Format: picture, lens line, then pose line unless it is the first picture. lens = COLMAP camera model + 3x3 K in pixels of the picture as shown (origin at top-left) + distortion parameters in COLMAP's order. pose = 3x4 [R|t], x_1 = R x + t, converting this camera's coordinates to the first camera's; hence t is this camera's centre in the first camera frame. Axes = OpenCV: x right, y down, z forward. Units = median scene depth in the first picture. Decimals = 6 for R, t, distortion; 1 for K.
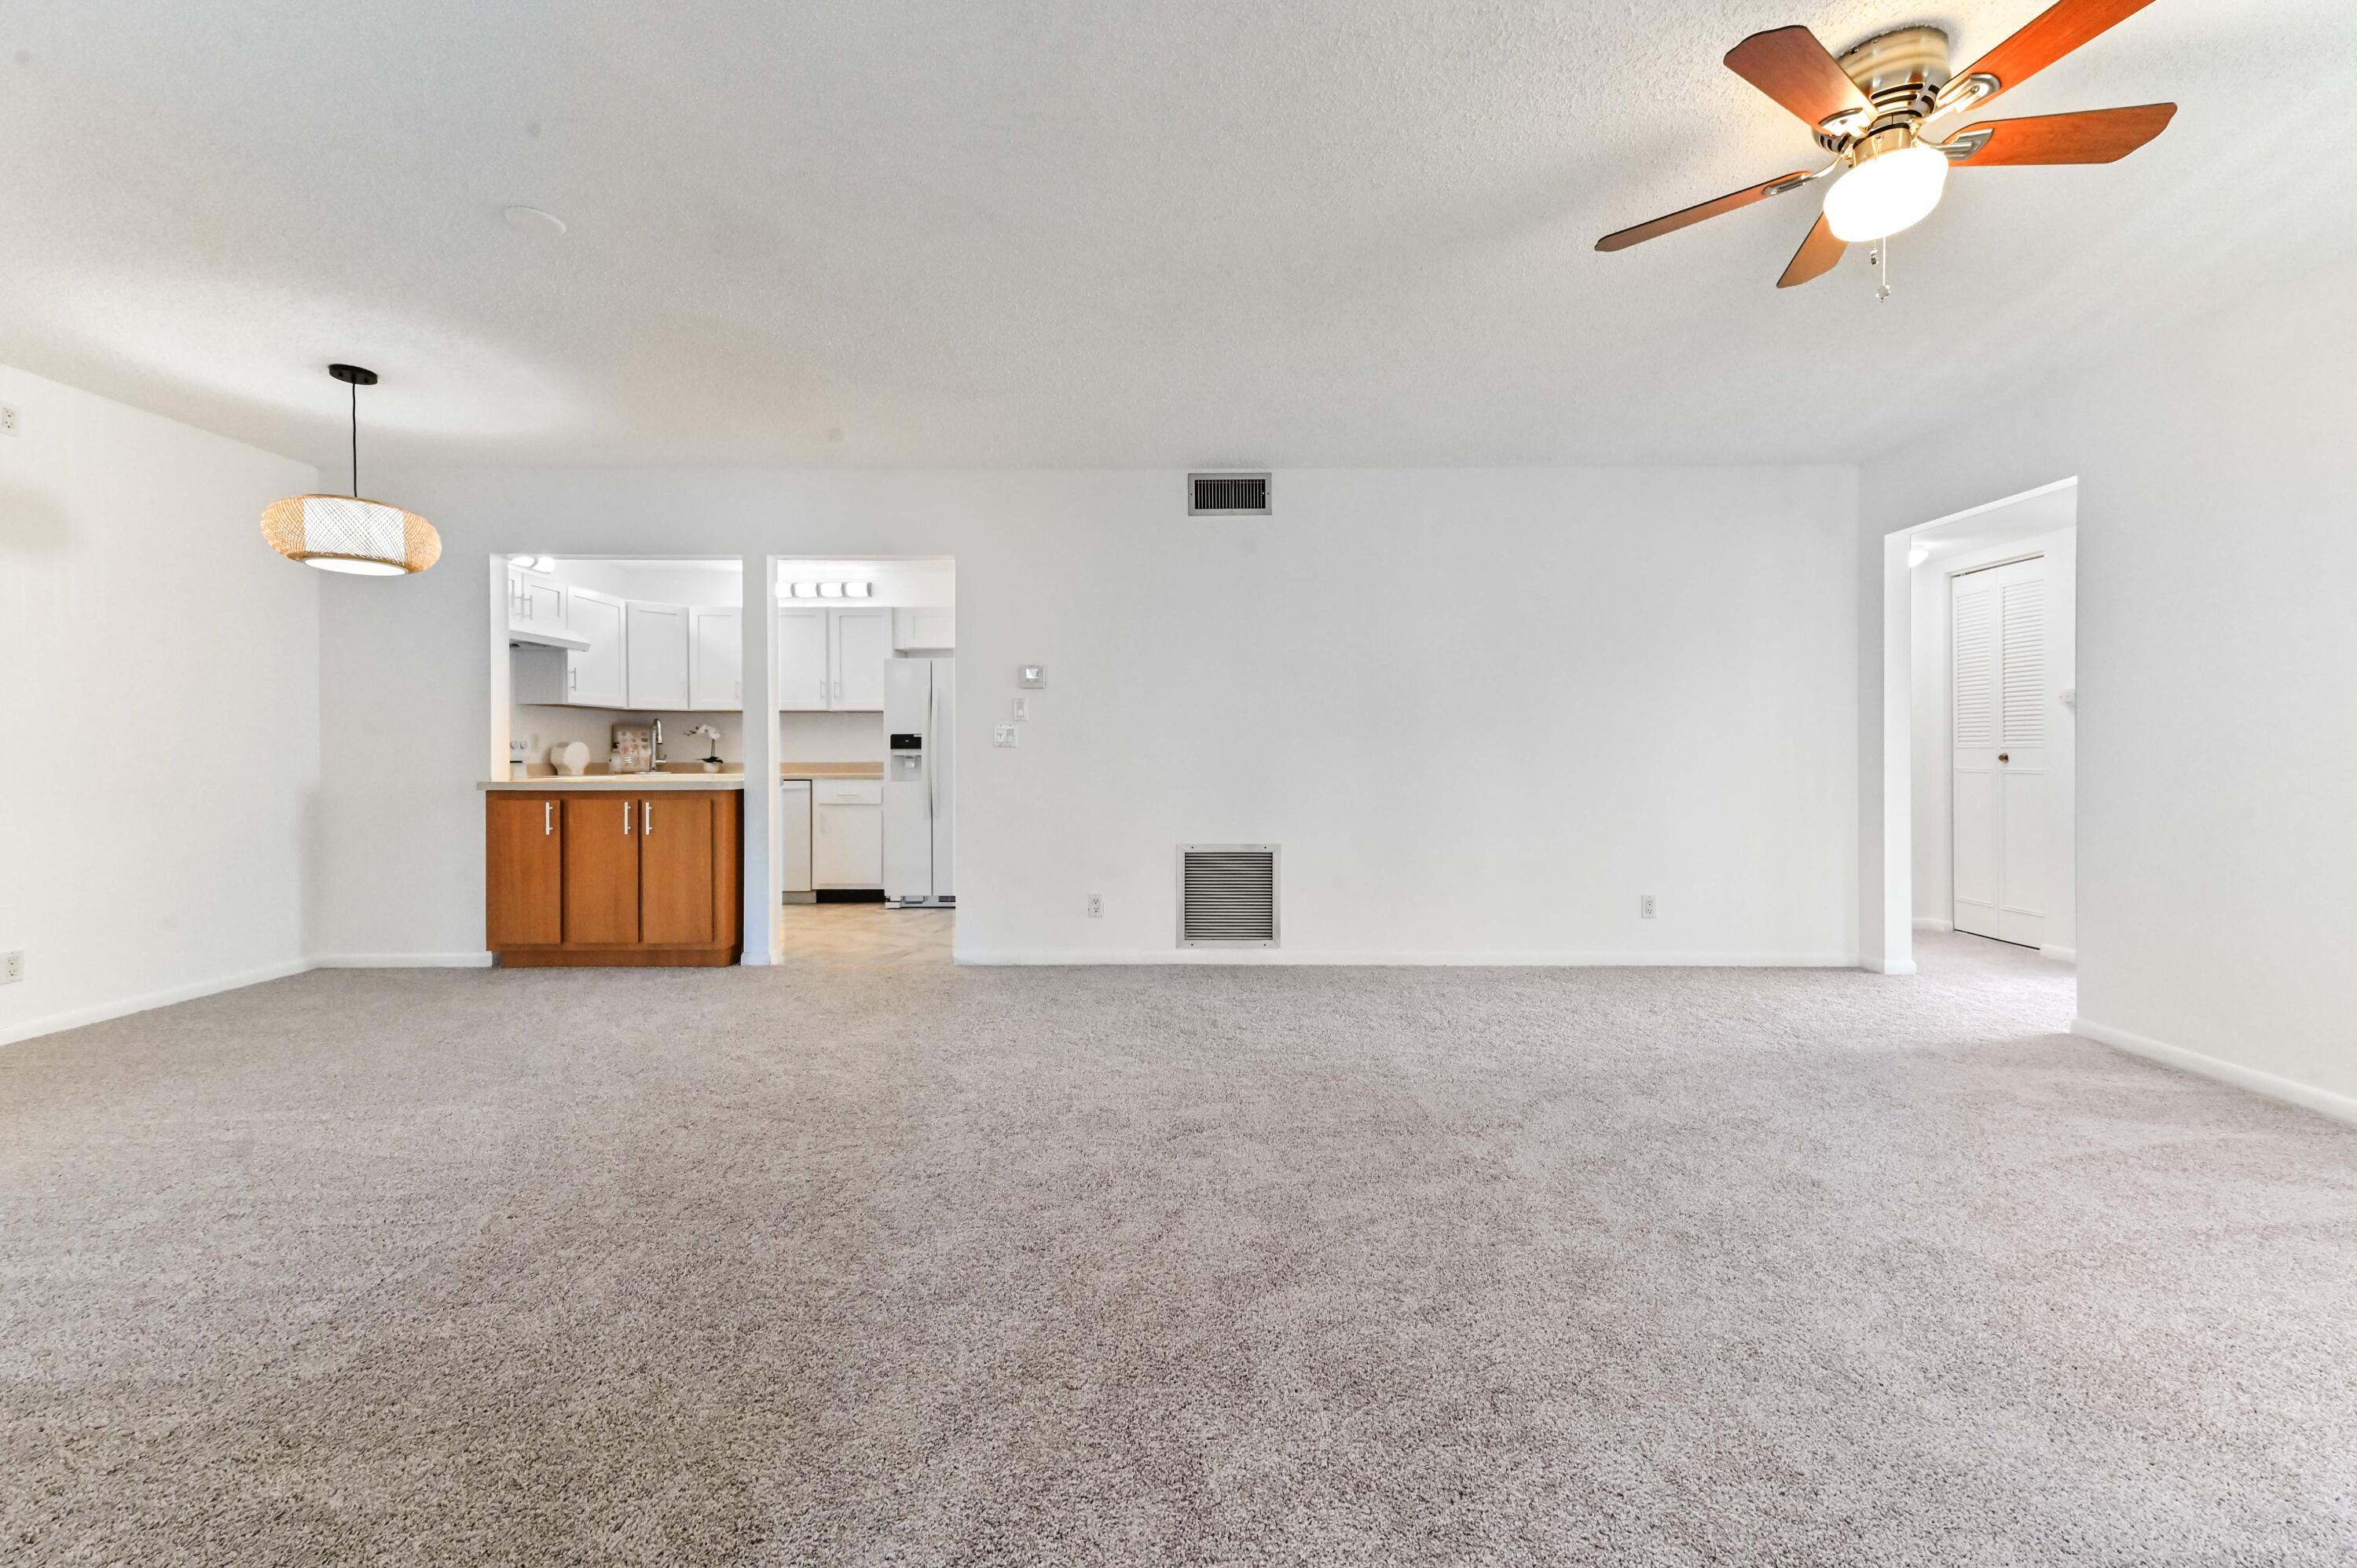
lens RADIAL K [[927.1, 0, 1186.3], [0, 927.1, 761.2], [0, 0, 1]] dist [0.013266, -0.000520]
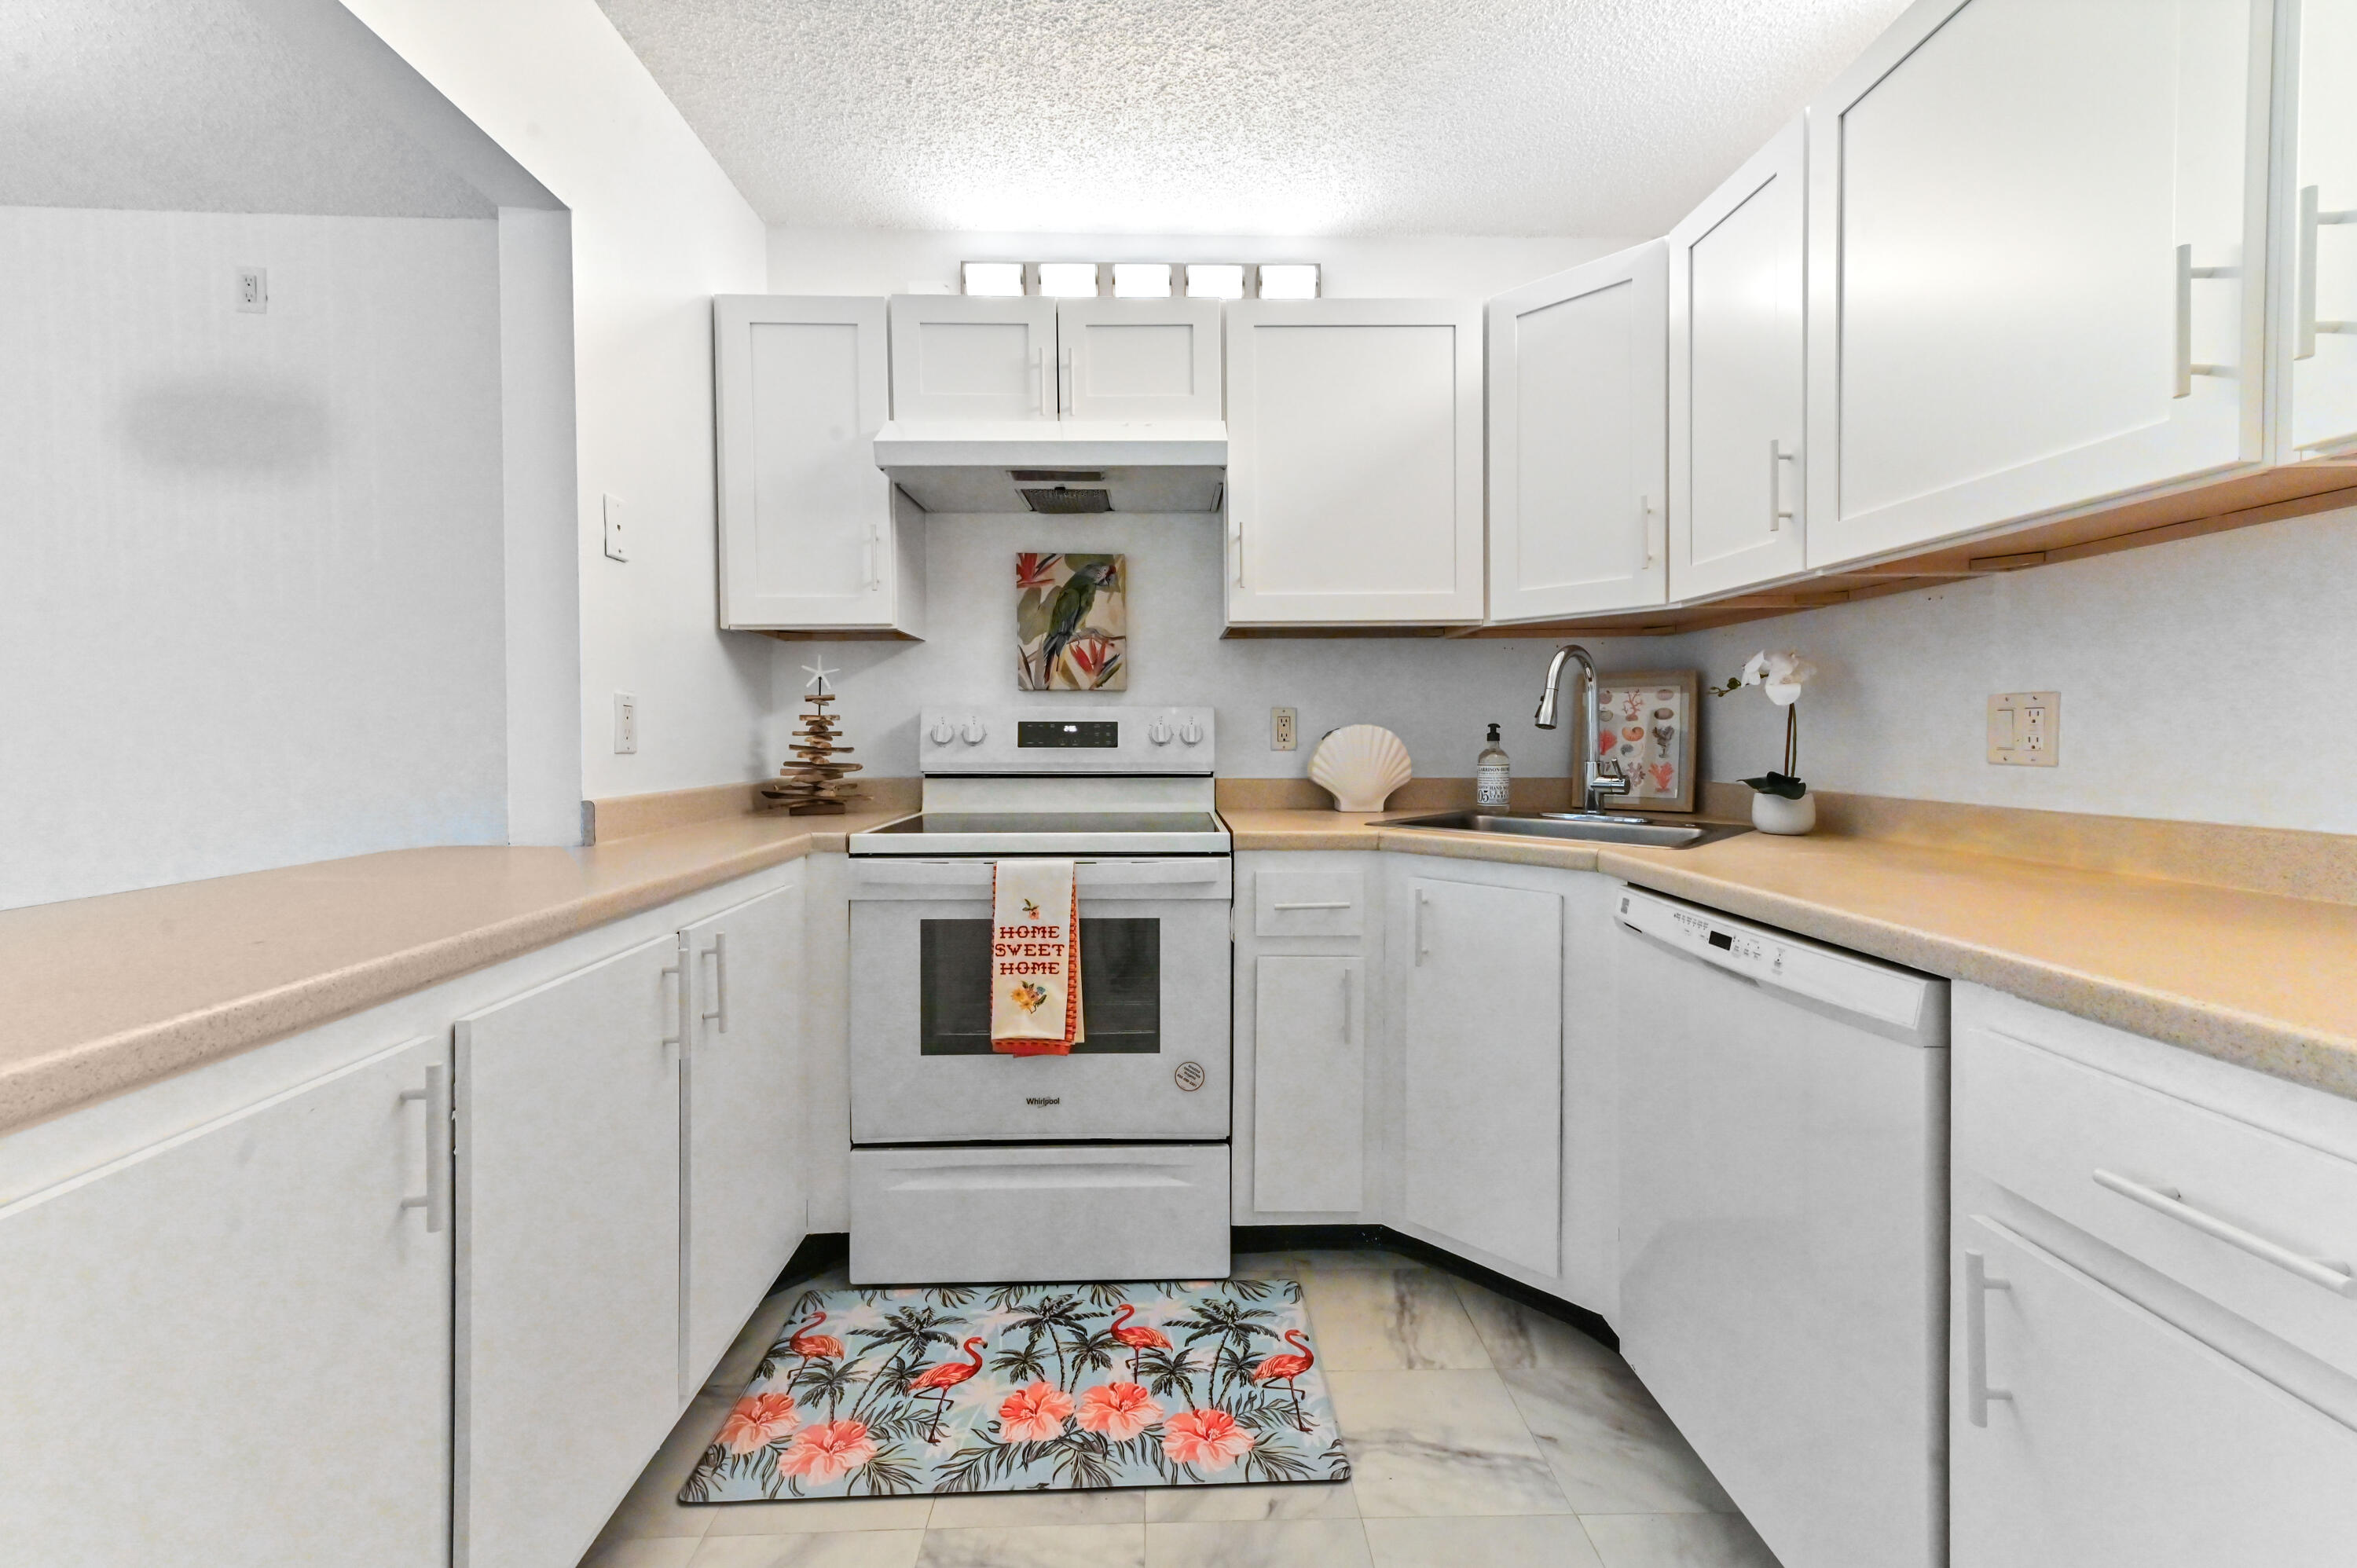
lens RADIAL K [[927.1, 0, 1185.6], [0, 927.1, 751.2], [0, 0, 1]] dist [0.013266, -0.000520]
pose [[0.031609, 0.017355, -0.999350, -0.377954], [-0.003507, 0.999845, 0.017253, -0.022396], [0.999494, 0.002959, 0.031665, 1.248869]]
